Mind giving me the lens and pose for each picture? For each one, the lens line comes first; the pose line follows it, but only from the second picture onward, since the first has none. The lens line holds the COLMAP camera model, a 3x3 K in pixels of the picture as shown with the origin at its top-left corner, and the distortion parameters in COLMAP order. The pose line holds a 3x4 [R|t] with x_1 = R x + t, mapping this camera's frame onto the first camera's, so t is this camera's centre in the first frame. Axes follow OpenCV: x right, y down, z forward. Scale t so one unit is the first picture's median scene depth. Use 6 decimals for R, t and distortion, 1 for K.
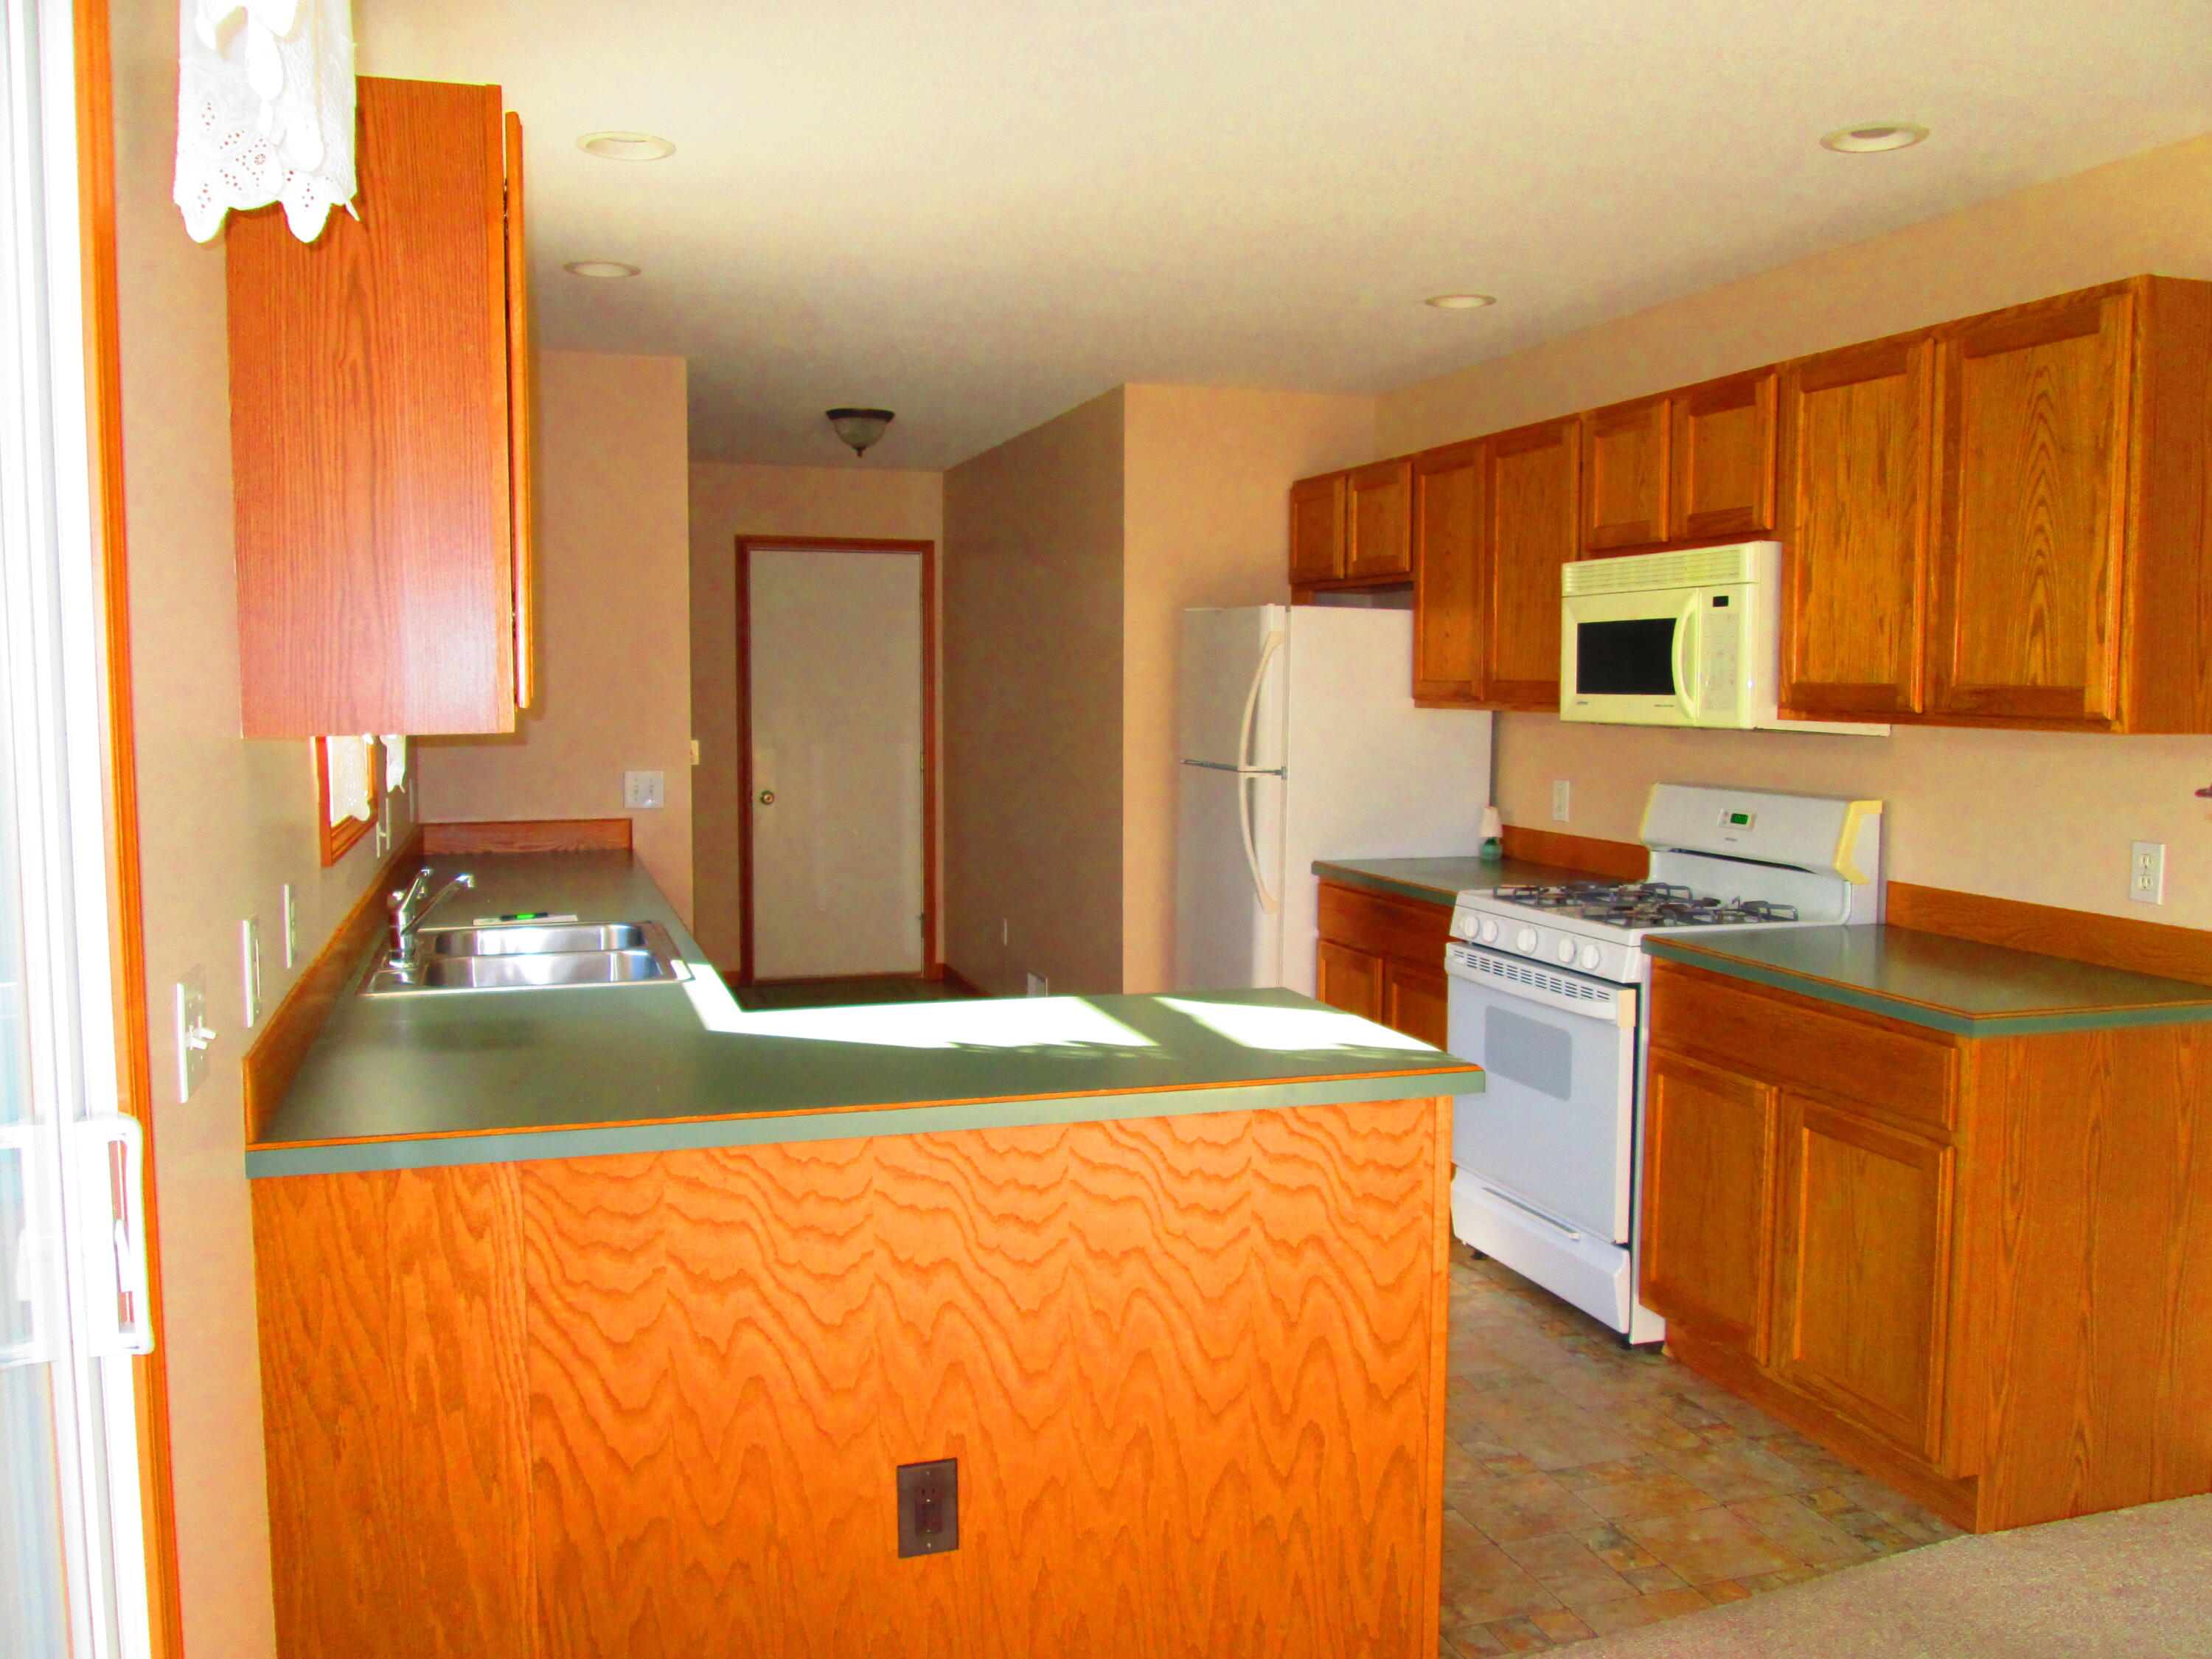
lens RADIAL K [[1755.5, 0, 1061.9], [0, 1755.5, 833.1], [0, 0, 1]] dist [-0.026029, 0.000879]
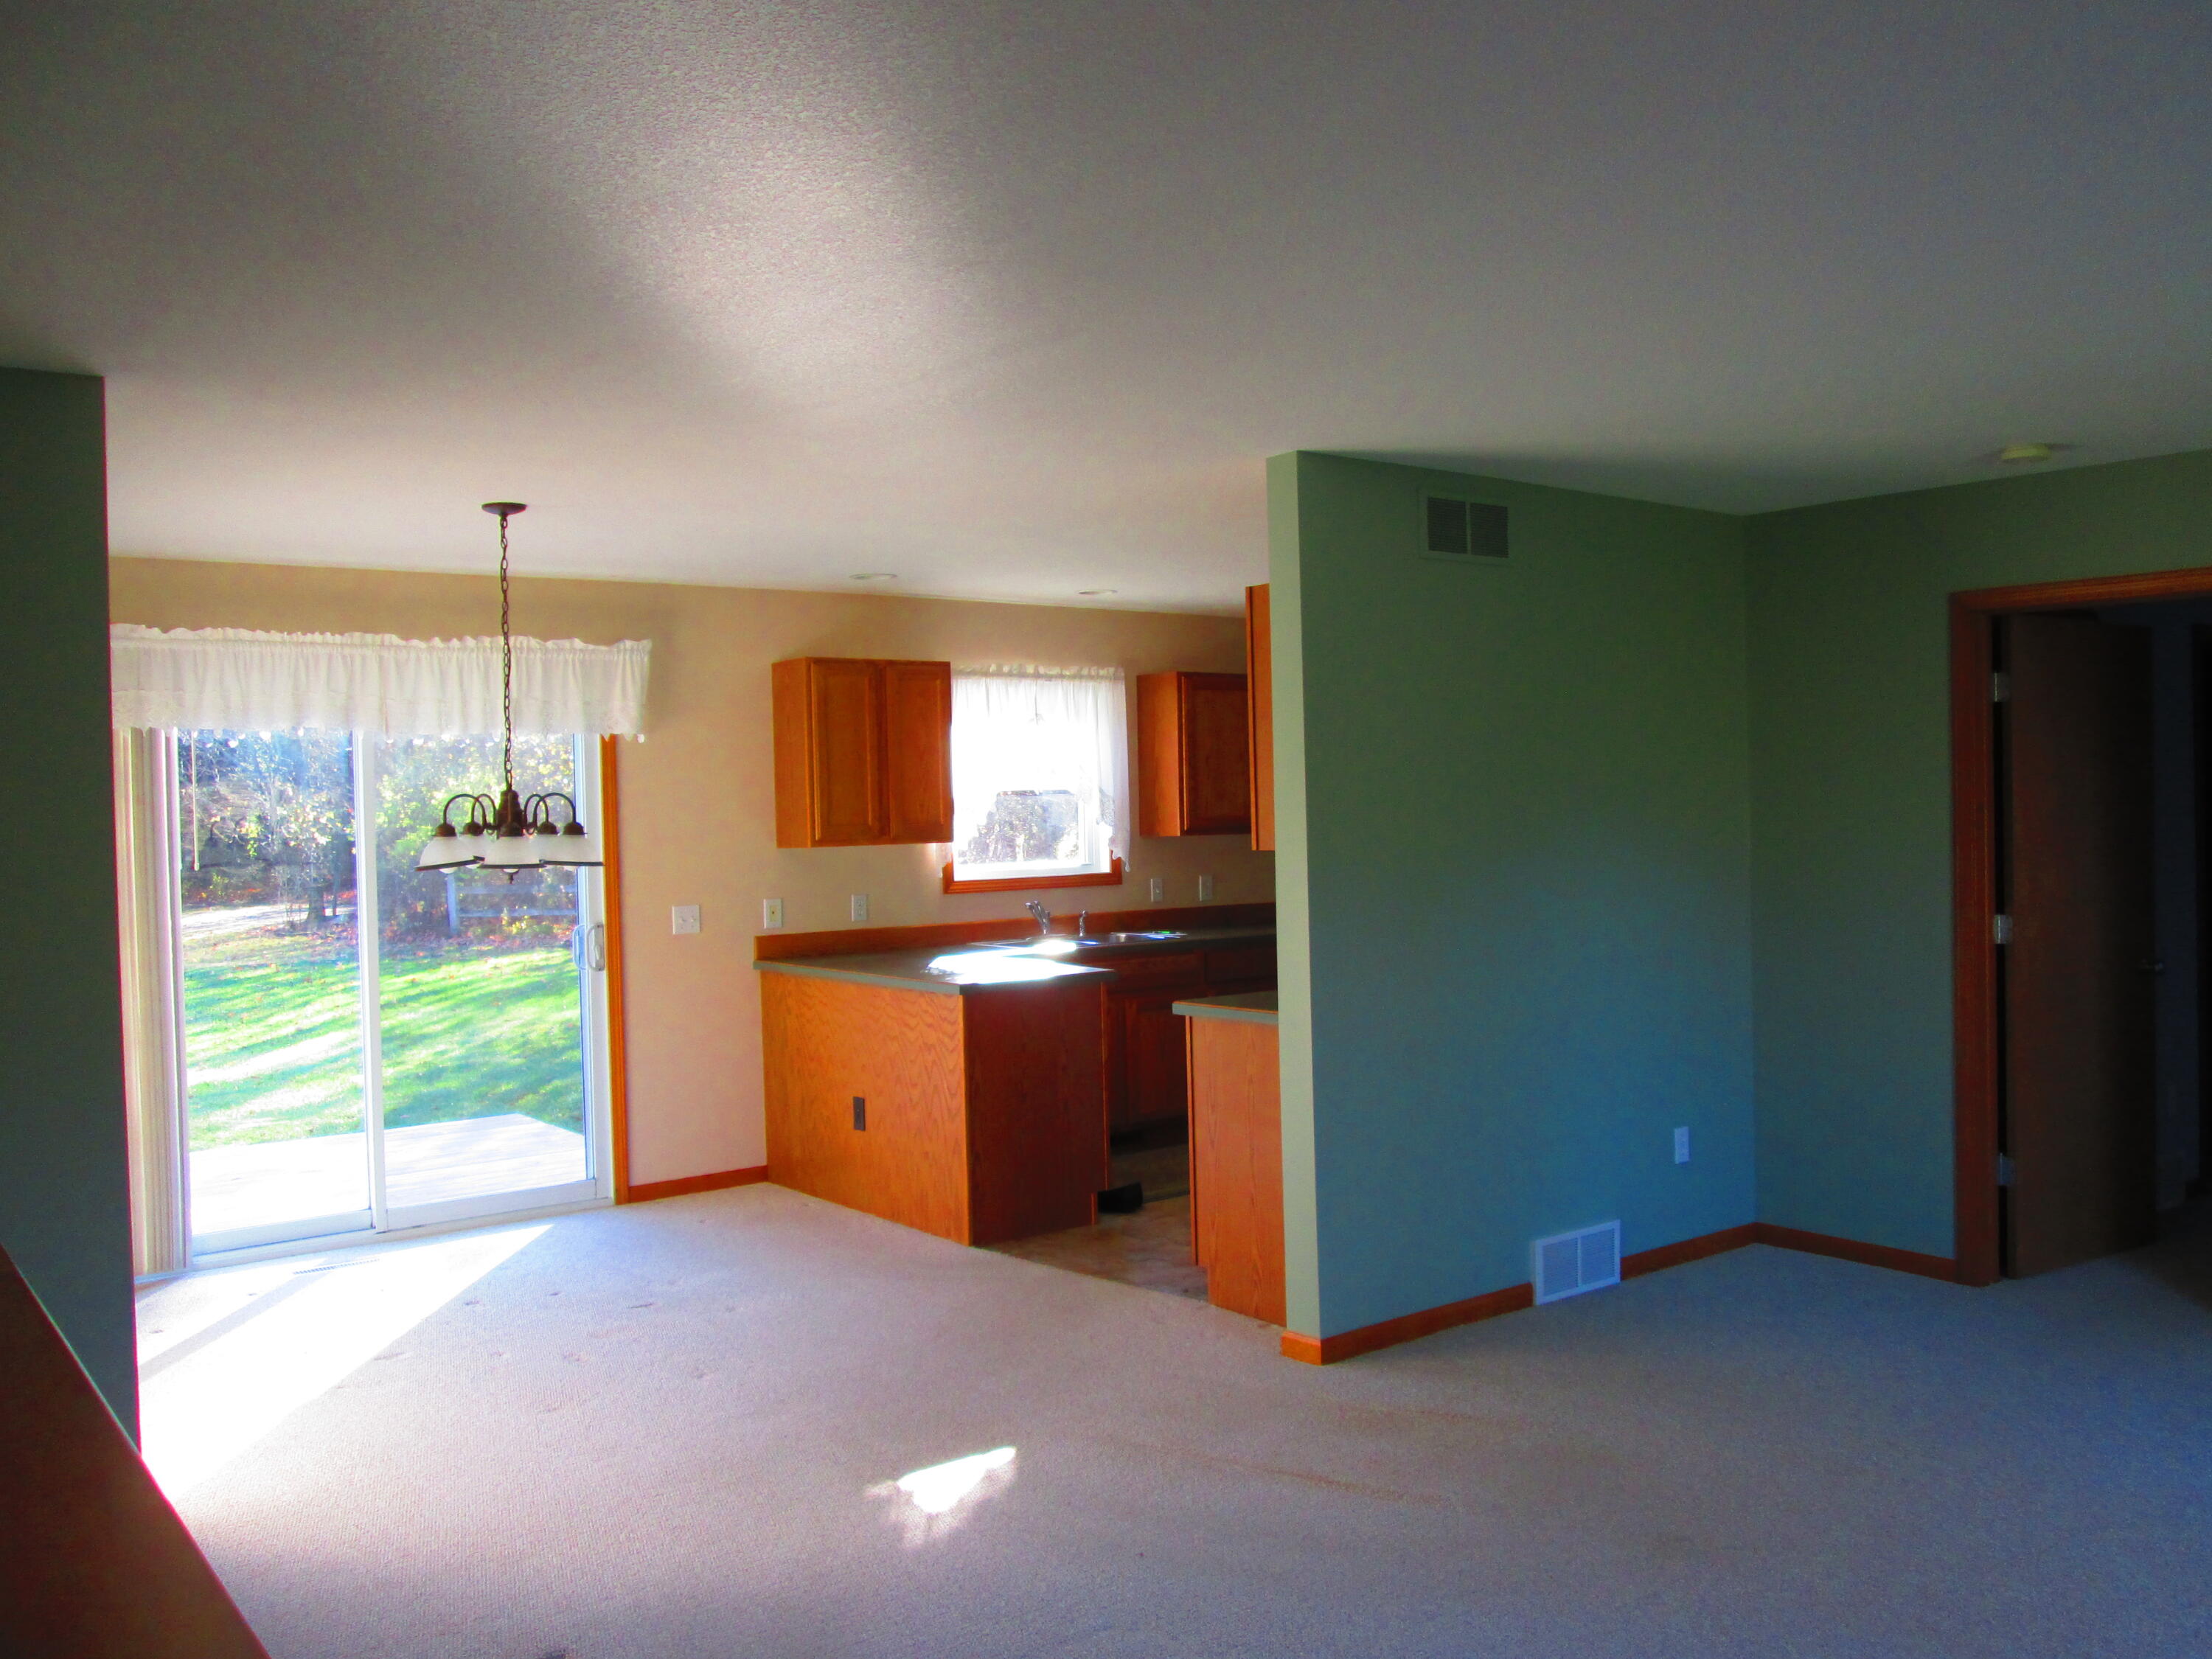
lens RADIAL K [[1861.5, 0, 1094.5], [0, 1861.5, 862.7], [0, 0, 1]] dist [-0.014014, 0.000369]
pose [[0.337361, 0.011407, -0.941306, 2.849314], [-0.059668, 0.998175, -0.009288, -0.026479], [0.939483, 0.059299, 0.337426, 0.280608]]
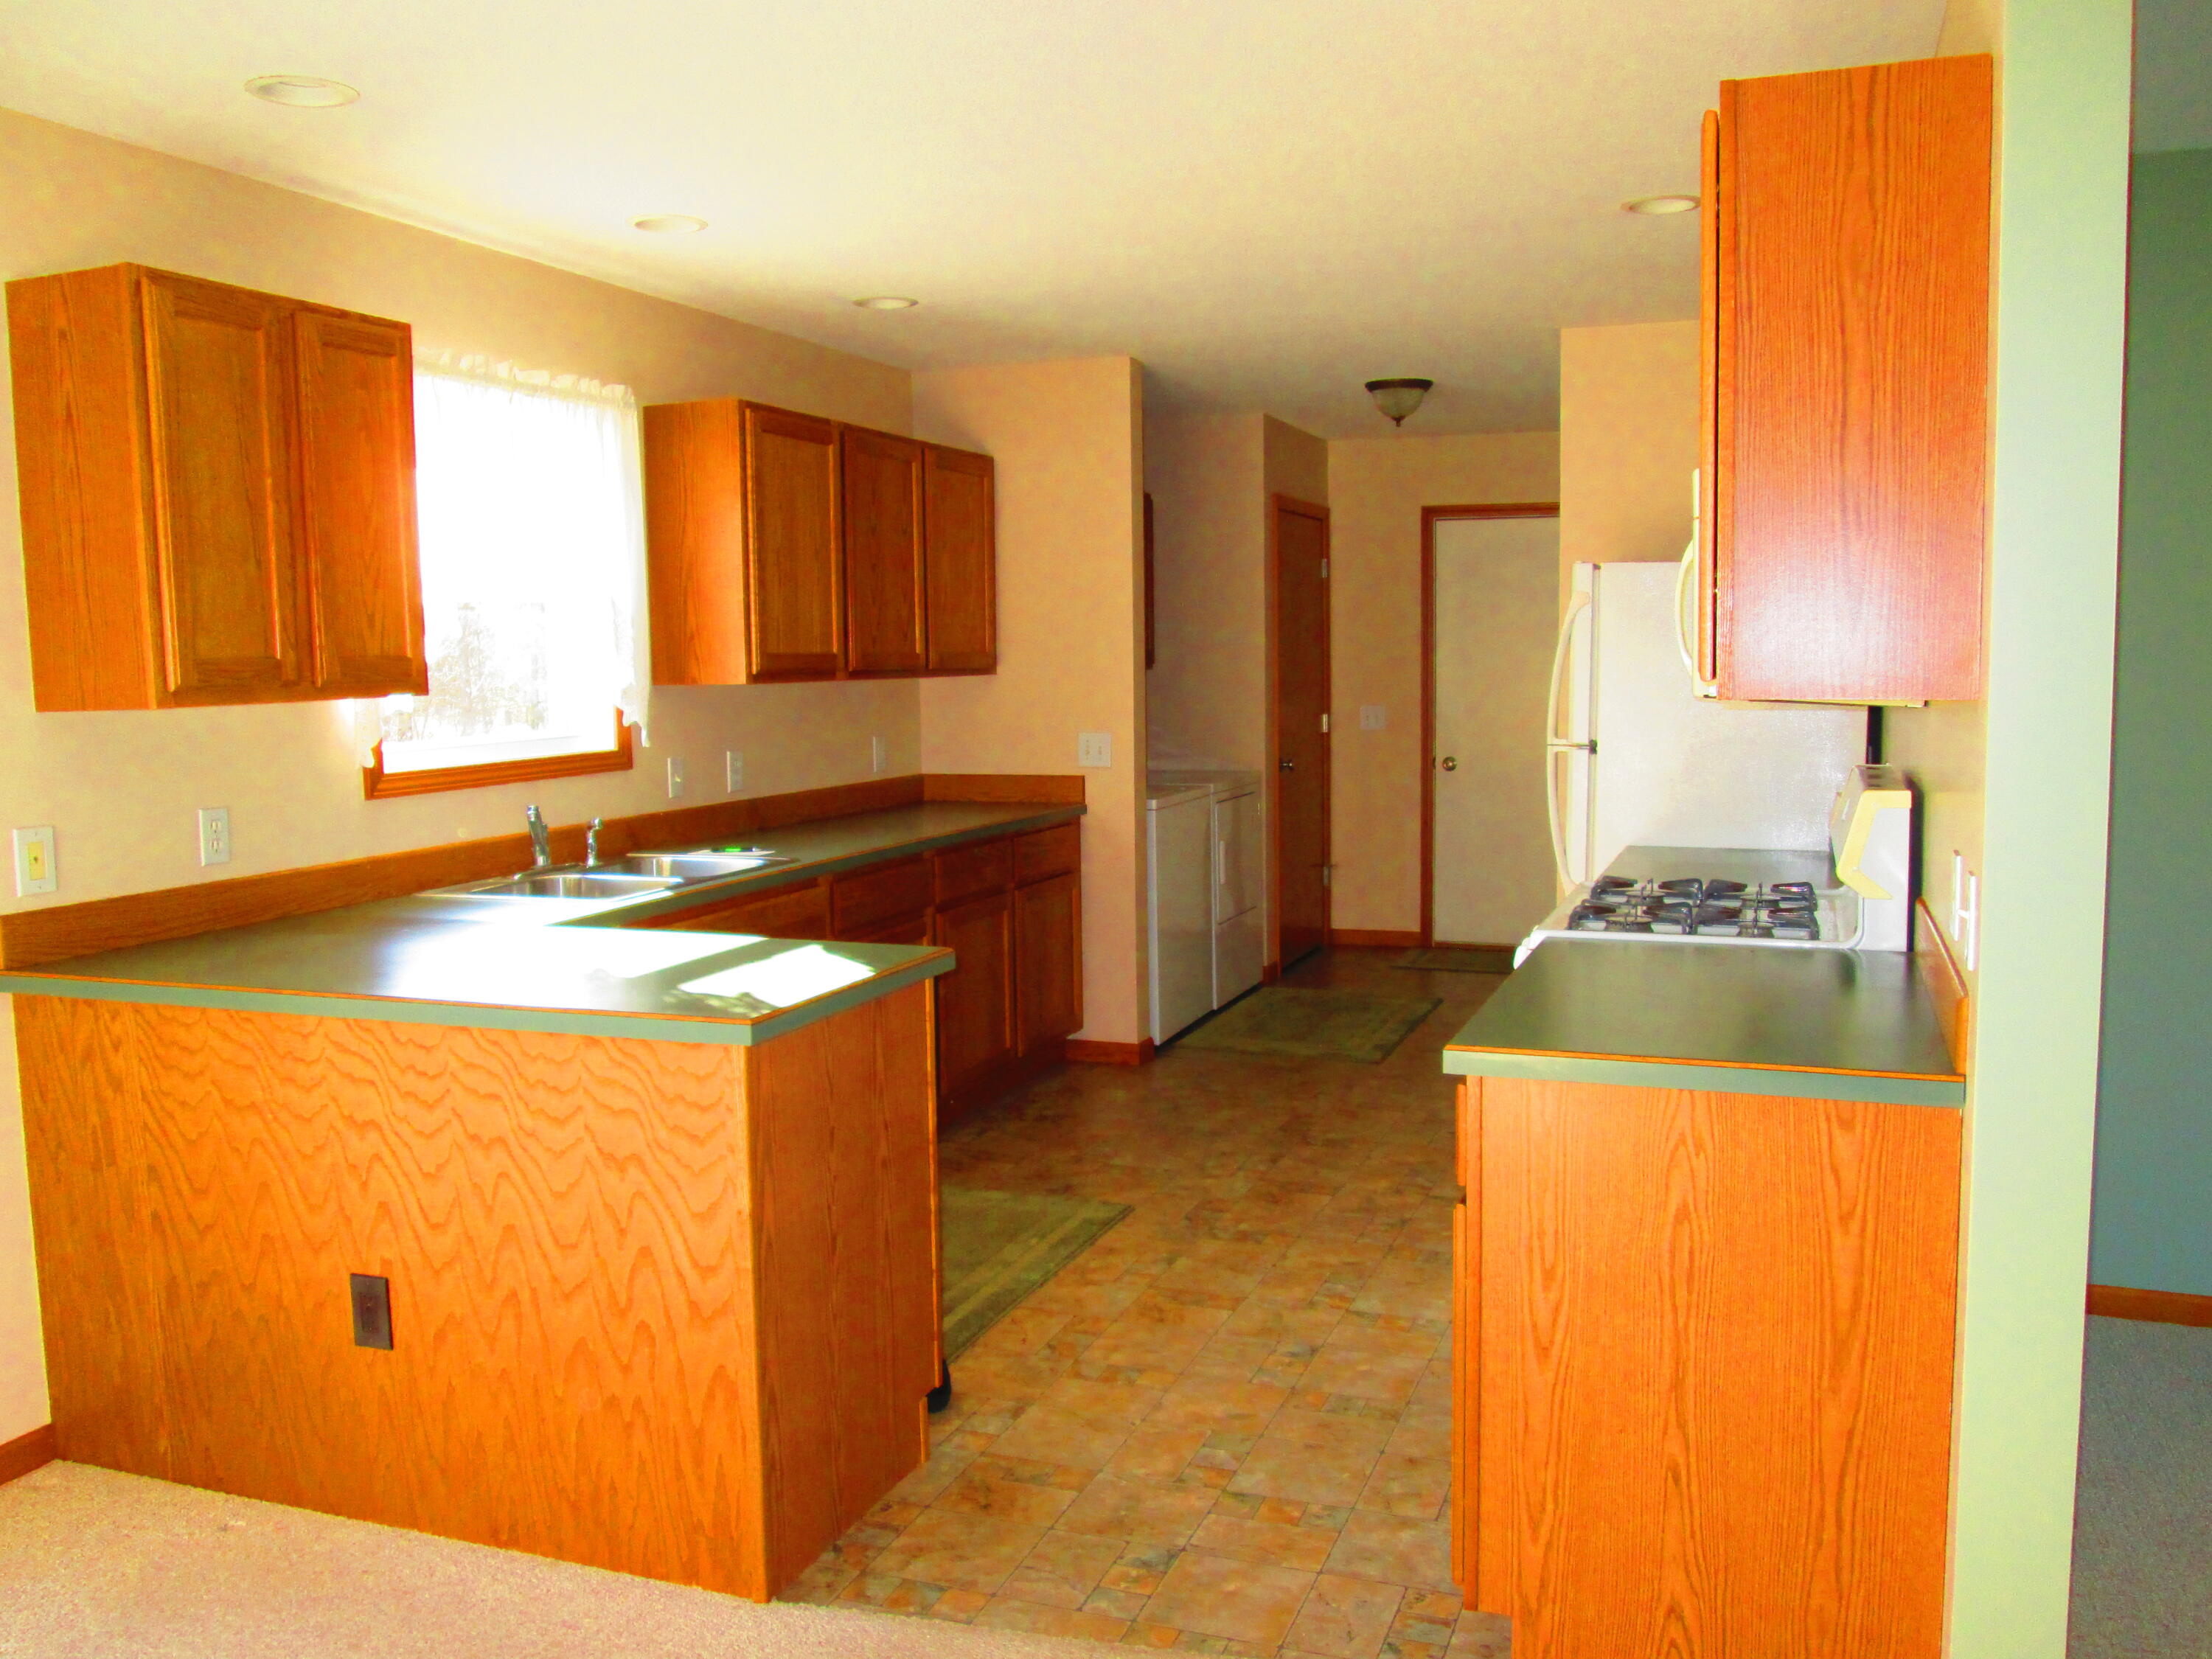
lens RADIAL K [[1842.3, 0, 1106.0], [0, 1842.3, 829.5], [0, 0, 1]] dist [-0.038133, 0.004451]
pose [[0.785595, 0.035904, -0.617698, 1.113085], [-0.029335, 0.999354, 0.020780, -0.012380], [0.618045, 0.001795, 0.786141, 0.263581]]
